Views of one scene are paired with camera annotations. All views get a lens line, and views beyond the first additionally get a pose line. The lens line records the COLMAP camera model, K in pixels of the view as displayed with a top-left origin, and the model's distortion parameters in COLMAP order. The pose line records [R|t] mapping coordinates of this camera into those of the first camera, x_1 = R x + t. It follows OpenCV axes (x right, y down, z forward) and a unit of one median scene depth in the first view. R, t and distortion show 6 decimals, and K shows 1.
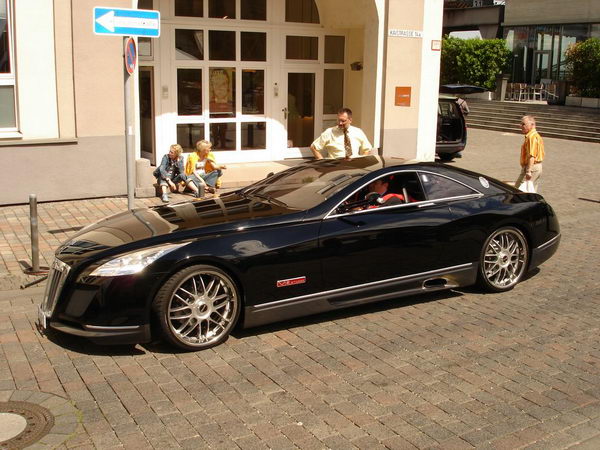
lens RADIAL K [[685.4, 0, 298.9], [0, 685.4, 226.6], [0, 0, 1]] dist [-0.015434, 0.000000]
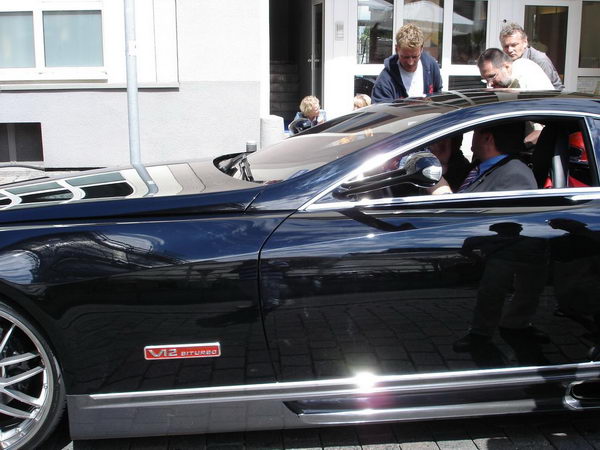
lens RADIAL K [[739.7, 0, 301.1], [0, 739.7, 226.0], [0, 0, 1]] dist [0.001009, 0.000000]
pose [[0.916975, 0.081151, -0.390604, 0.153159], [-0.076289, 0.996693, 0.027976, -0.010091], [0.391583, 0.004145, 0.920134, 0.407923]]
